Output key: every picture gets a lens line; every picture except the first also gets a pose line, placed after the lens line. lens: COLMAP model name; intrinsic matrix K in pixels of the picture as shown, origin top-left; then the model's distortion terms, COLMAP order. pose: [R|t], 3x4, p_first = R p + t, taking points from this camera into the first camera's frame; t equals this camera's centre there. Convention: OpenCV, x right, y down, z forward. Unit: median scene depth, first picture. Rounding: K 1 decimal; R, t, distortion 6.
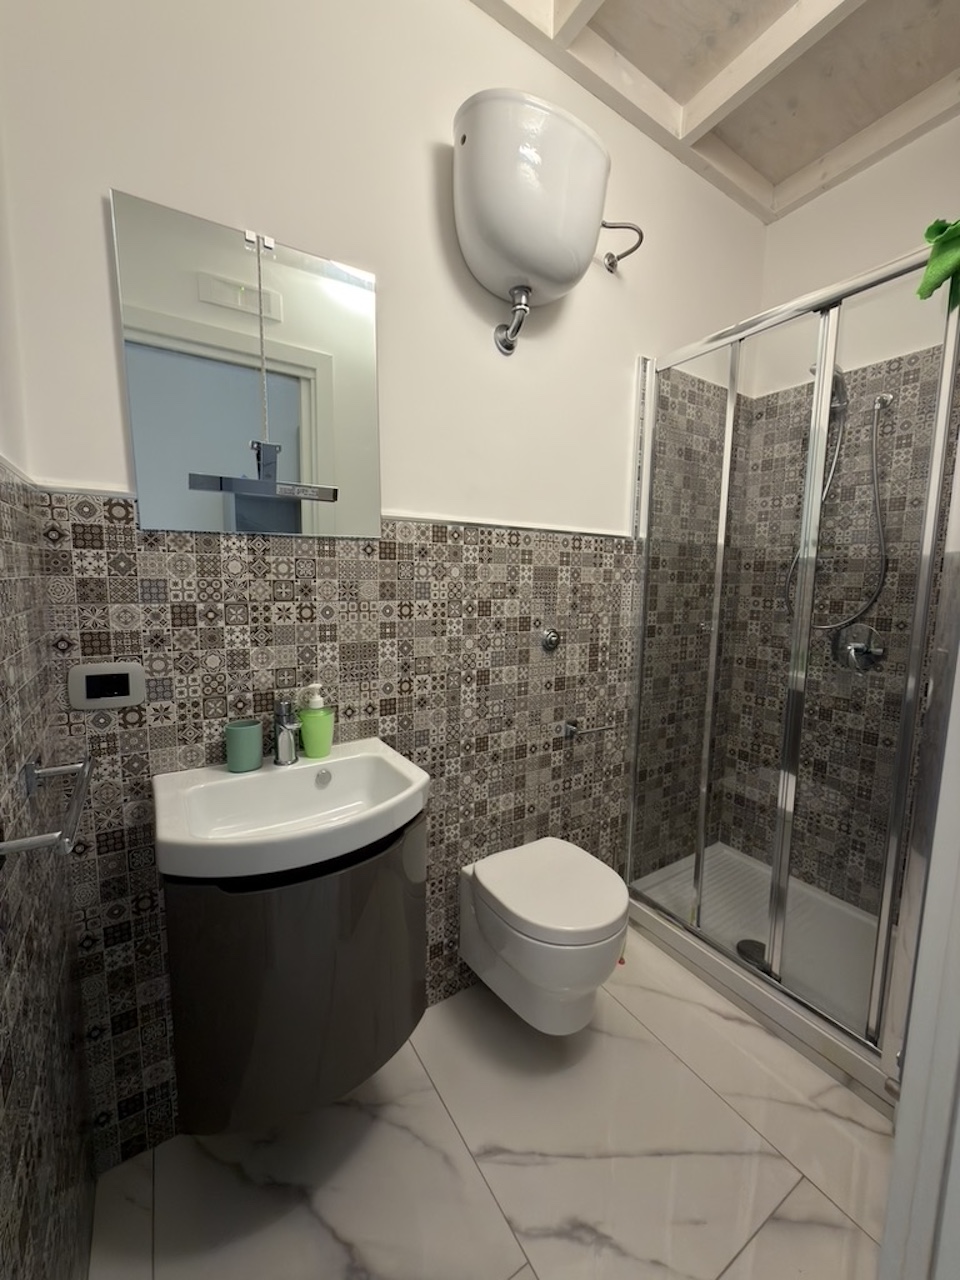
lens RADIAL K [[508.8, 0, 478.3], [0, 508.8, 638.8], [0, 0, 1]] dist [-0.001591, 0.000639]
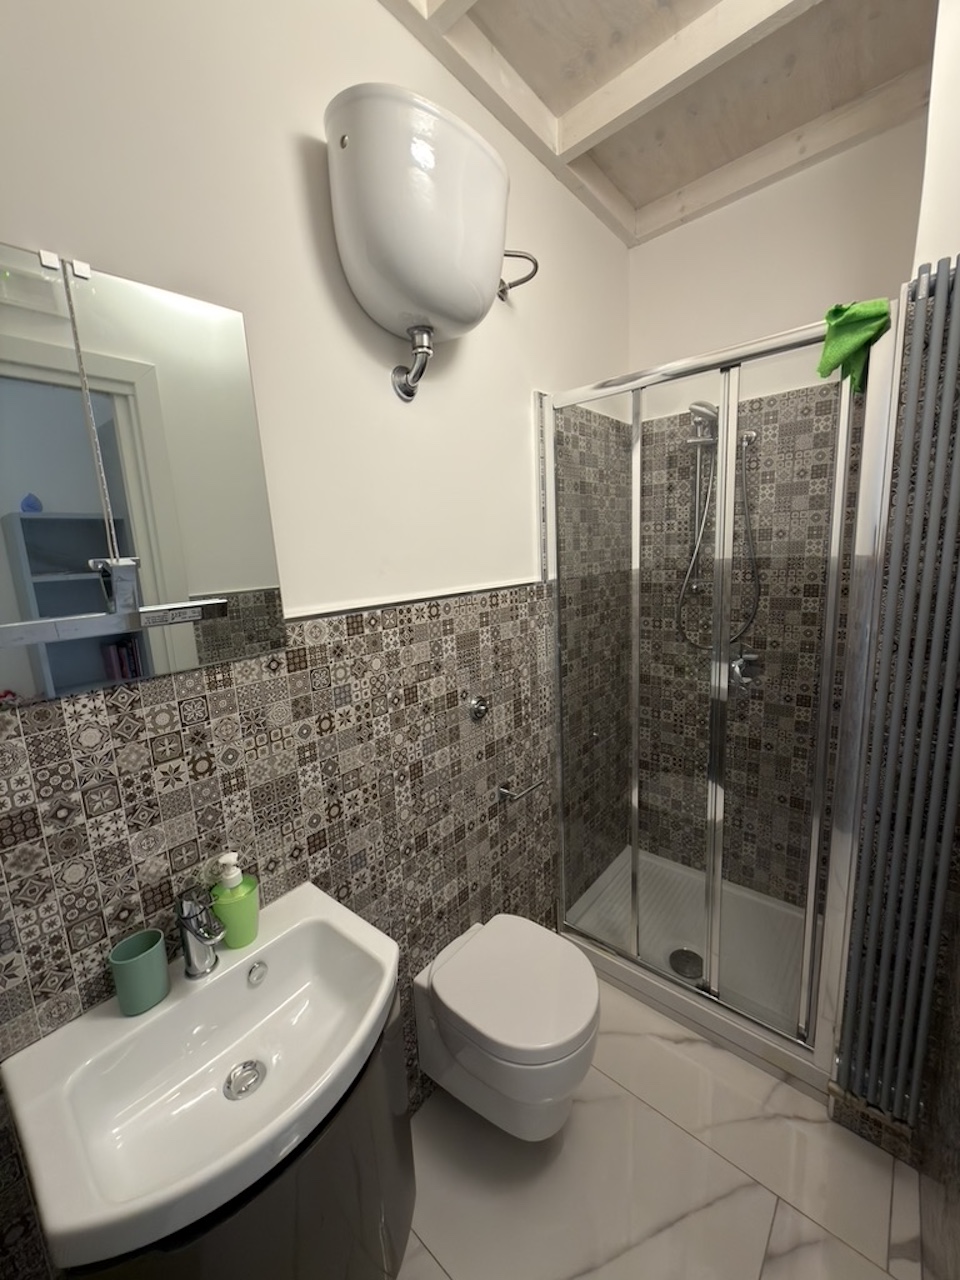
lens RADIAL K [[508.8, 0, 478.3], [0, 508.8, 638.8], [0, 0, 1]] dist [-0.001591, 0.000639]
pose [[0.955677, -0.111803, 0.272364, -0.103377], [0.097427, 0.993066, 0.065789, -0.200636], [-0.277831, -0.036338, 0.959942, 0.129347]]
